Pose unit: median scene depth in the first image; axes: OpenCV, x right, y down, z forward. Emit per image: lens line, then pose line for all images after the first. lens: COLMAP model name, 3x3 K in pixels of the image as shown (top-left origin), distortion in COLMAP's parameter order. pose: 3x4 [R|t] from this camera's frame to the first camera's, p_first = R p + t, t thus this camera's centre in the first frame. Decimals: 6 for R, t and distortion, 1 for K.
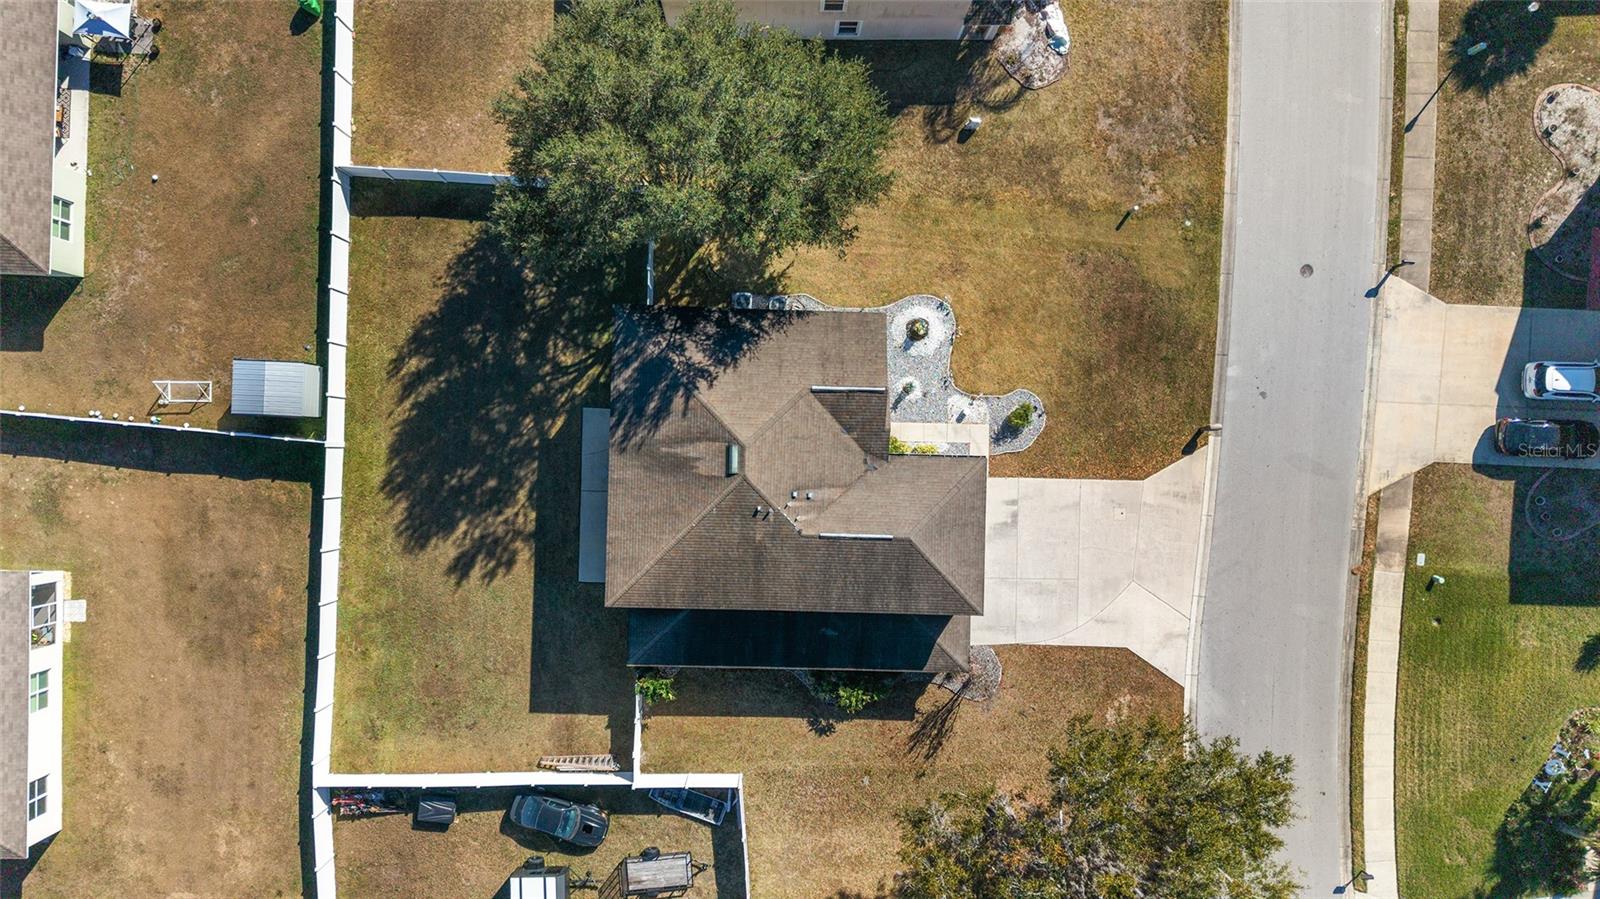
lens RADIAL K [[1070.7, 0, 802.2], [0, 1070.7, 457.0], [0, 0, 1]] dist [0.032983, -0.048472]
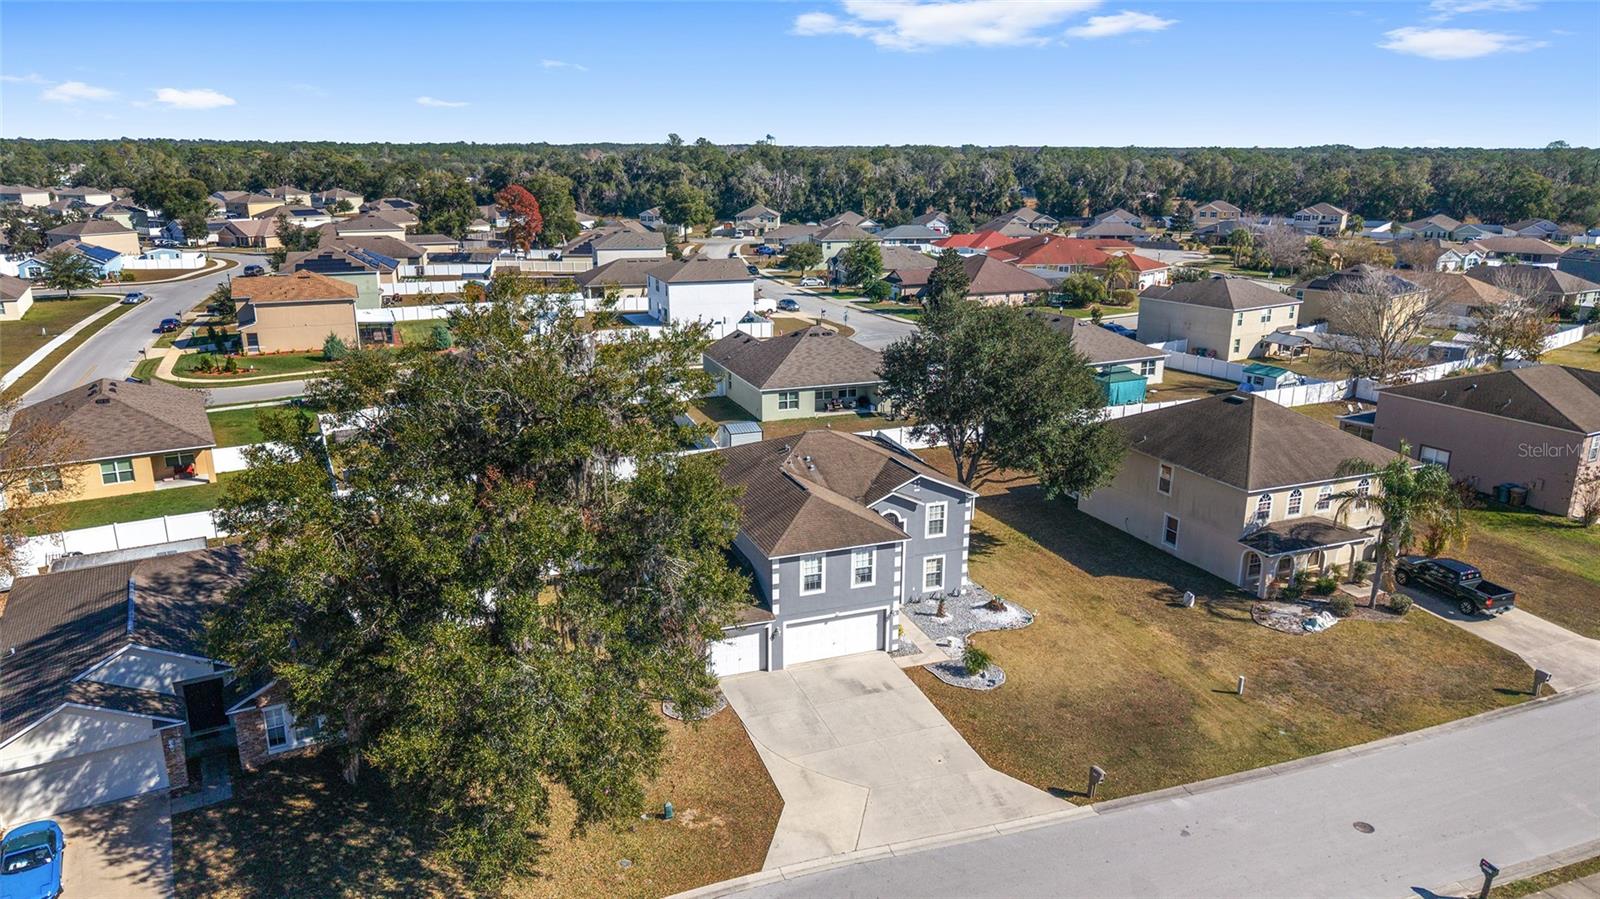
lens RADIAL K [[1070.7, 0, 800.0], [0, 1070.7, 441.9], [0, 0, 1]] dist [0.032983, -0.048472]
pose [[0.382135, 0.224423, -0.896441, 0.933017], [-0.924066, 0.083752, -0.372944, 0.431287], [-0.008619, 0.970886, 0.239386, 0.593509]]
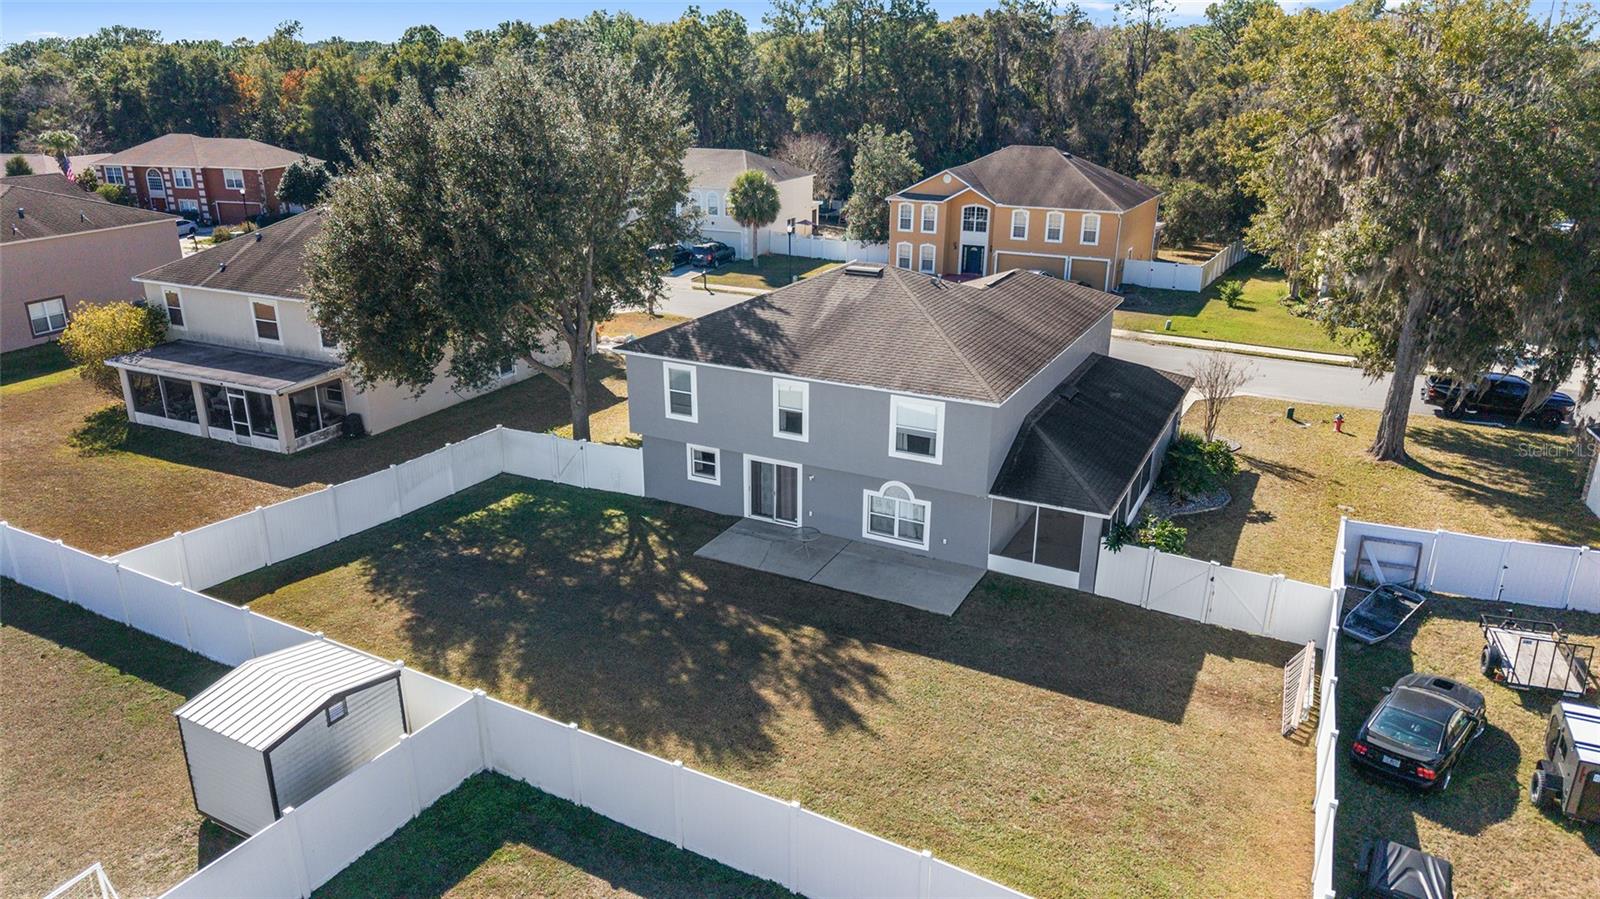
lens RADIAL K [[1070.7, 0, 791.5], [0, 1070.7, 452.1], [0, 0, 1]] dist [0.032983, -0.048472]
pose [[0.438819, -0.321736, 0.839002, -0.694165], [0.898524, 0.147085, -0.413547, 0.263403], [0.009648, 0.935335, 0.353631, 0.714920]]
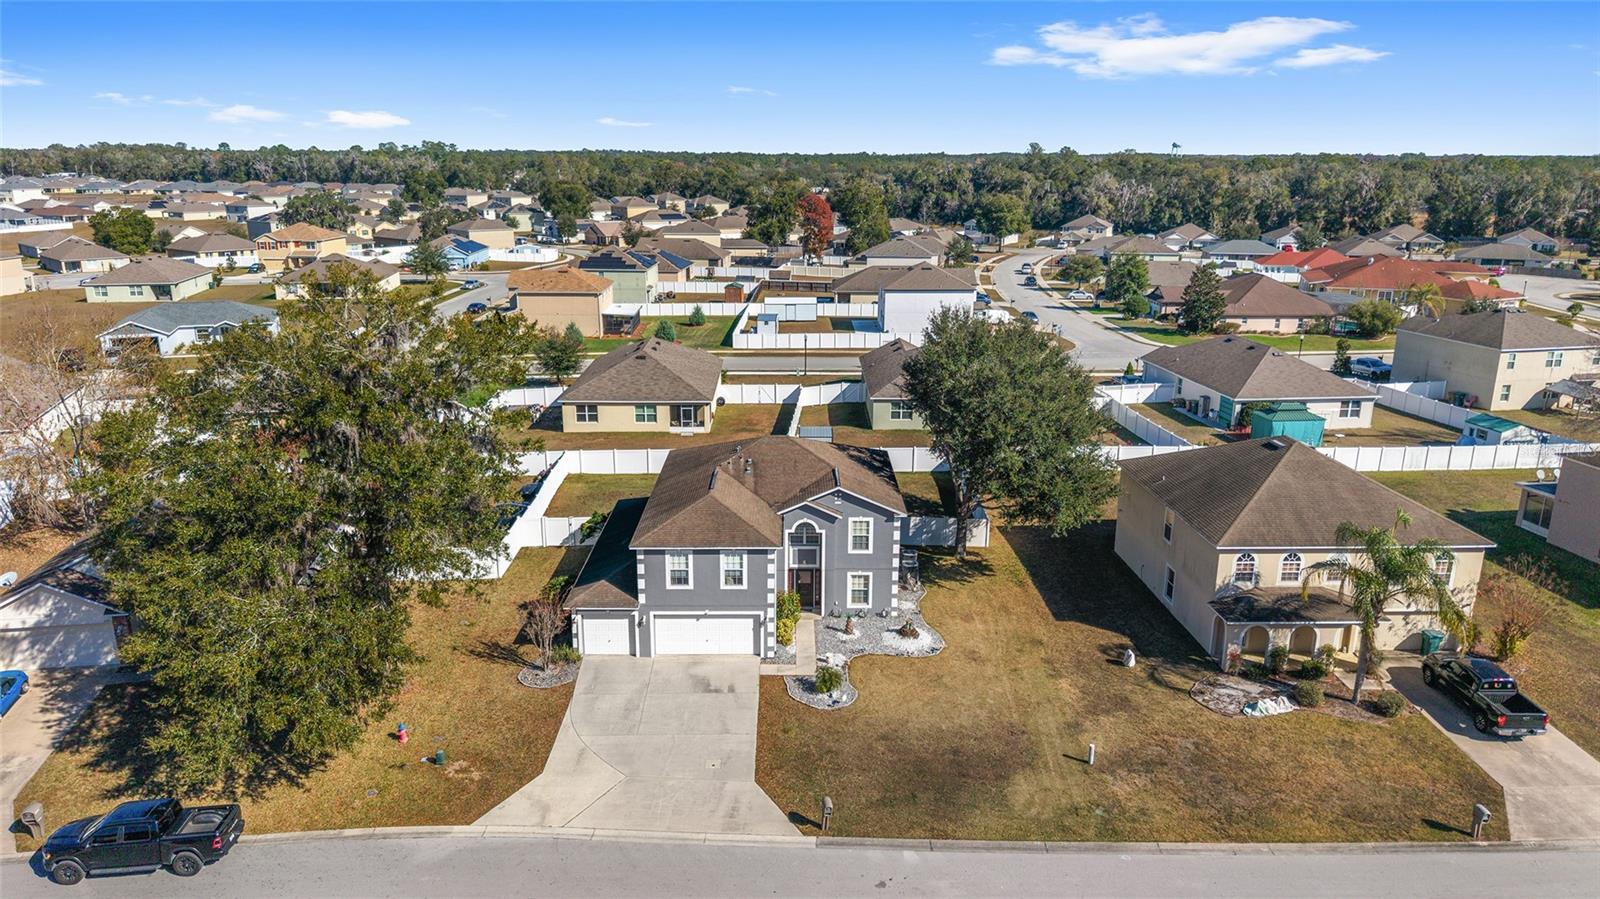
lens RADIAL K [[1070.7, 0, 799.1], [0, 1070.7, 433.8], [0, 0, 1]] dist [0.032983, -0.048472]
pose [[0.031578, 0.229399, -0.972820, 1.037117], [-0.999364, -0.008912, -0.034541, 0.019070], [-0.016594, 0.973292, 0.228971, 0.587823]]
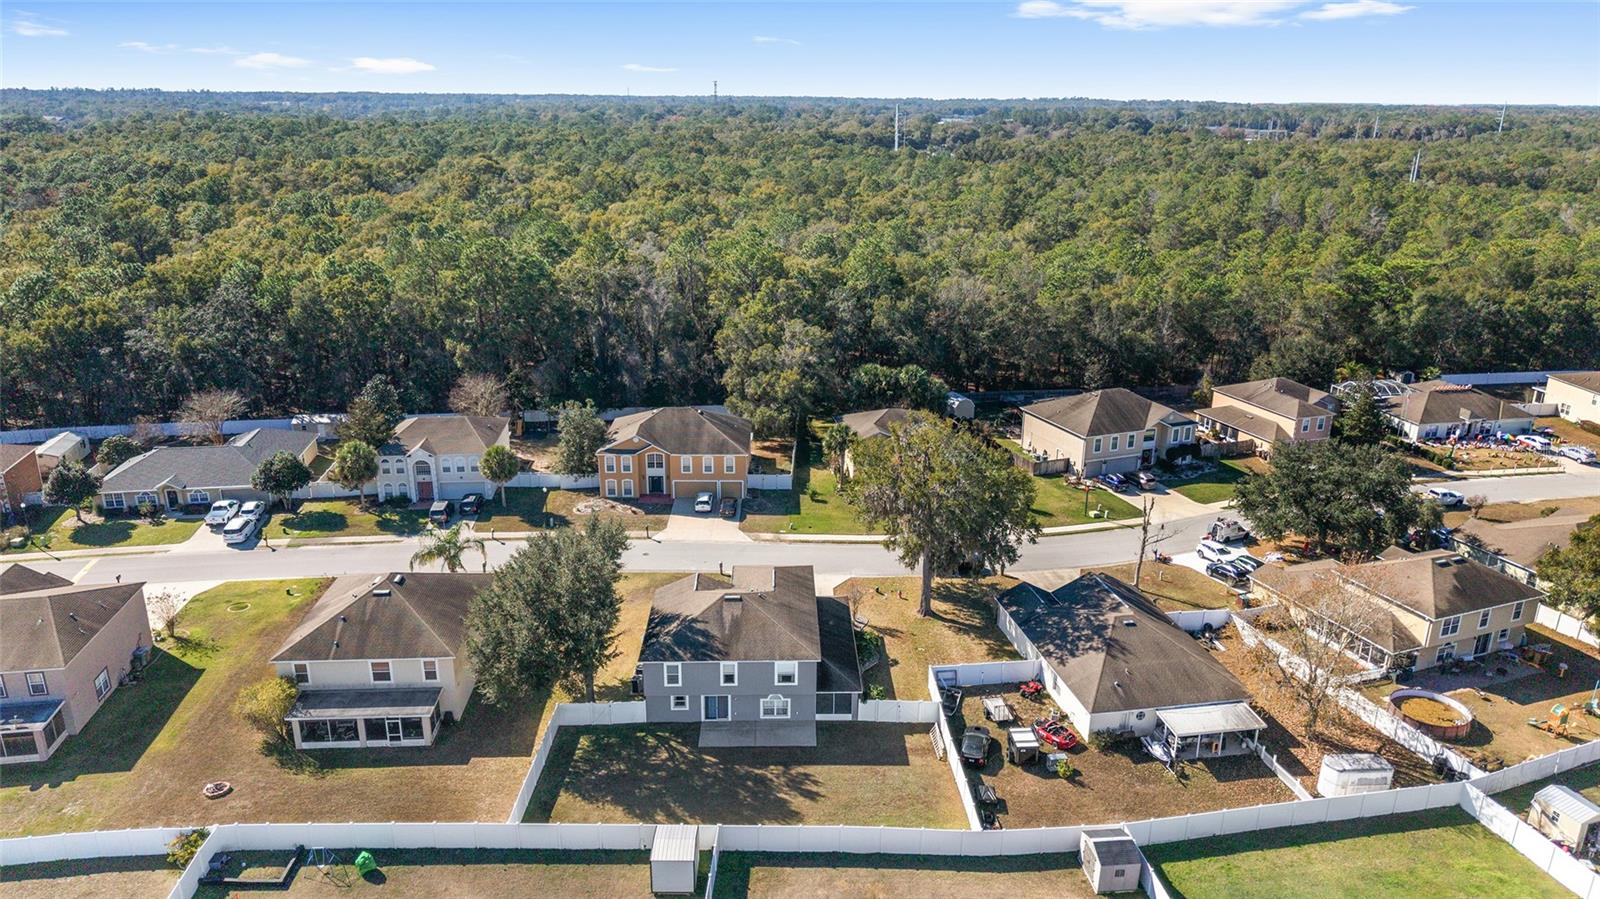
lens RADIAL K [[1070.7, 0, 802.0], [0, 1070.7, 442.8], [0, 0, 1]] dist [0.032983, -0.048472]
pose [[-0.051135, -0.325650, 0.944107, -1.464812], [0.998676, -0.011372, 0.050169, 0.027347], [-0.005601, 0.945422, 0.325800, 0.123931]]
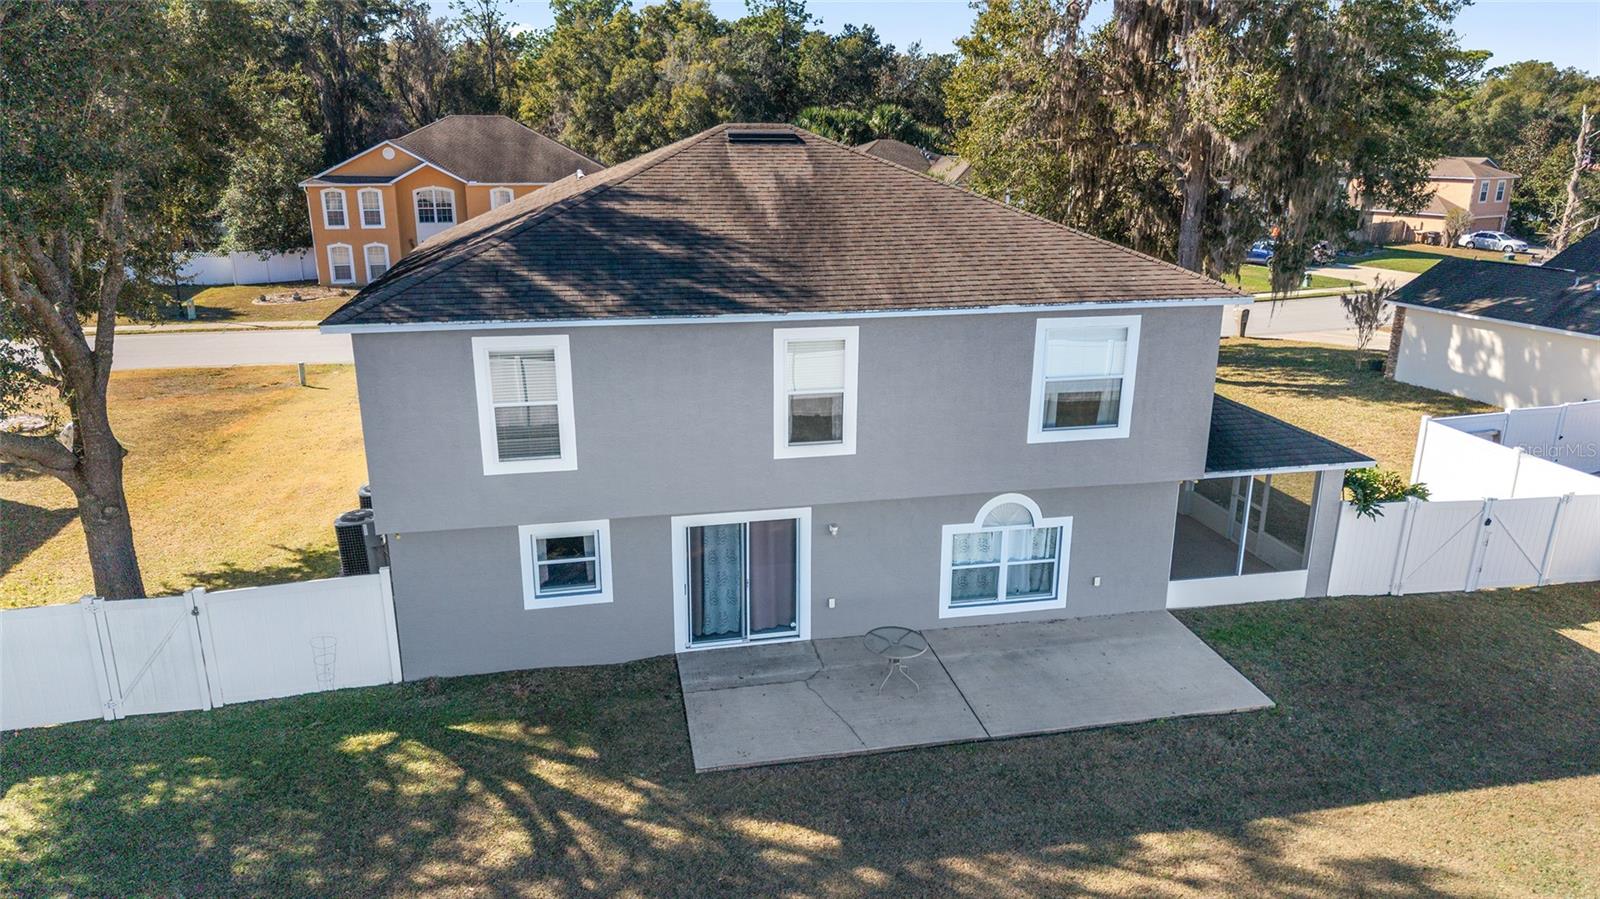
lens RADIAL K [[1070.7, 0, 798.1], [0, 1070.7, 457.5], [0, 0, 1]] dist [0.032983, -0.048472]
pose [[-0.229488, -0.305286, 0.924195, -0.431351], [0.973300, -0.067413, 0.219413, -0.073791], [-0.004681, 0.949872, 0.312605, 0.840529]]
